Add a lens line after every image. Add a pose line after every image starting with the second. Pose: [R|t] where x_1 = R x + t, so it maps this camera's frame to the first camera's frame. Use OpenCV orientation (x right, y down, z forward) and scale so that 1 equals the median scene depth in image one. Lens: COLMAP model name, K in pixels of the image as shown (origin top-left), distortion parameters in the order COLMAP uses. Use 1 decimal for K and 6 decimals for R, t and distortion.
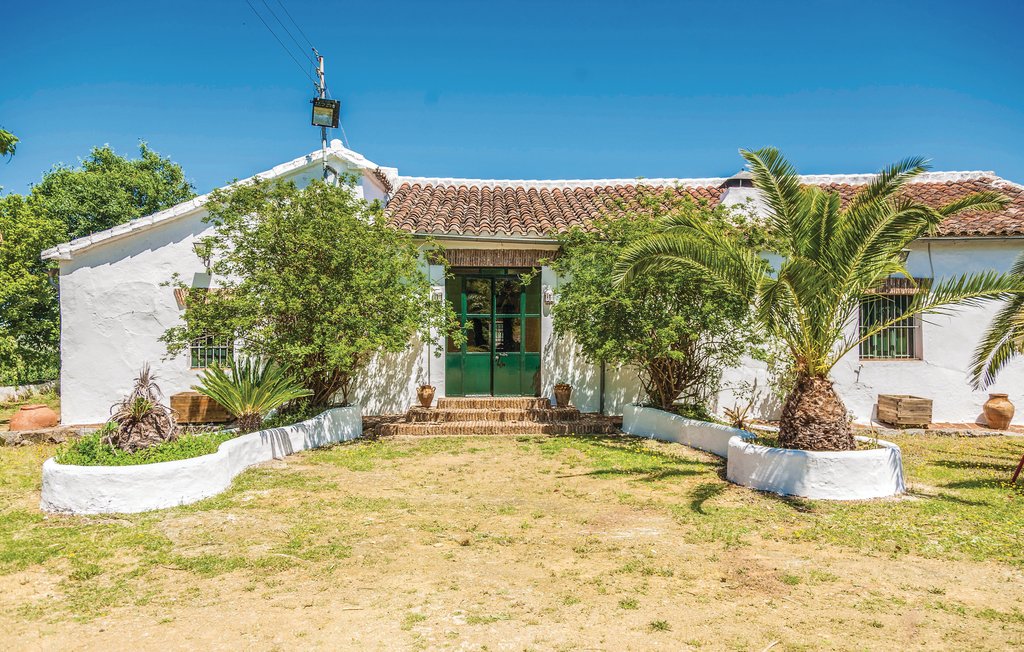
lens RADIAL K [[708.2, 0, 514.7], [0, 708.2, 330.9], [0, 0, 1]] dist [0.020102, 0.004544]
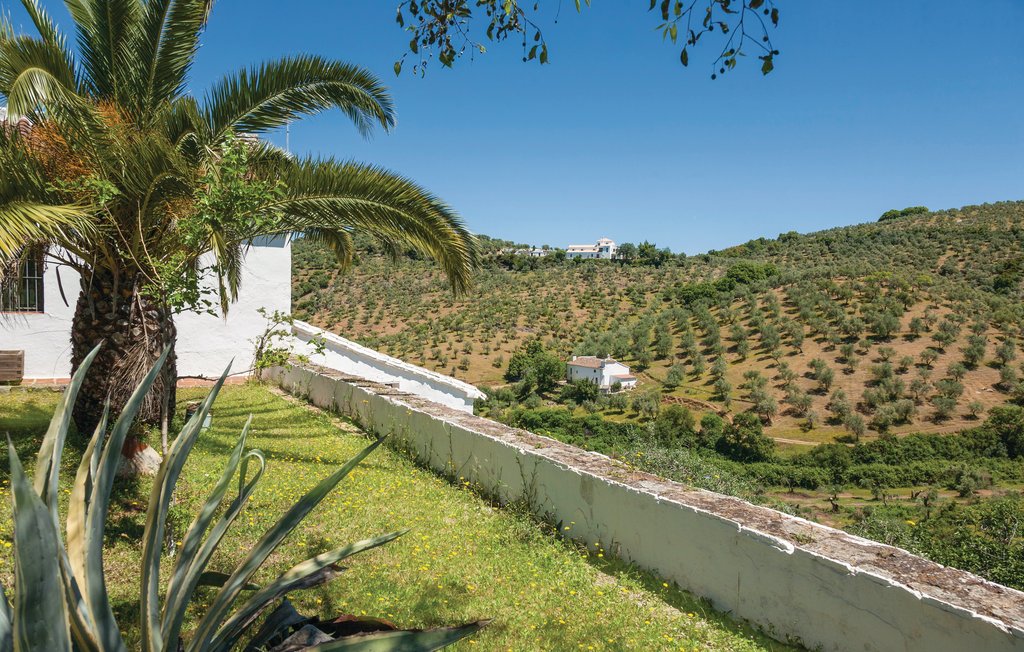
lens RADIAL K [[708.2, 0, 514.7], [0, 708.2, 330.9], [0, 0, 1]] dist [0.020102, 0.004544]
pose [[0.904663, -0.001720, 0.426125, 0.772463], [-0.020701, 0.998634, 0.047979, 0.006790], [-0.425626, -0.052226, 0.903391, -0.132147]]
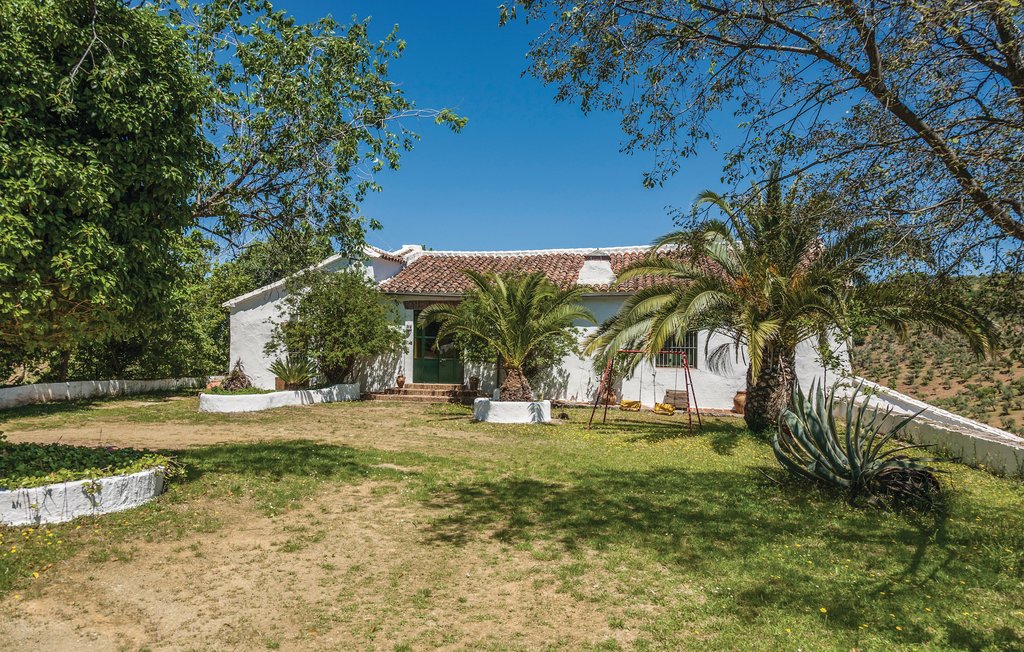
lens RADIAL K [[708.2, 0, 514.7], [0, 708.2, 330.9], [0, 0, 1]] dist [0.020102, 0.004544]
pose [[0.962797, 0.008386, -0.270096, 0.637841], [-0.014382, 0.999692, -0.020228, -0.005660], [0.269844, 0.023360, 0.962621, -0.664501]]
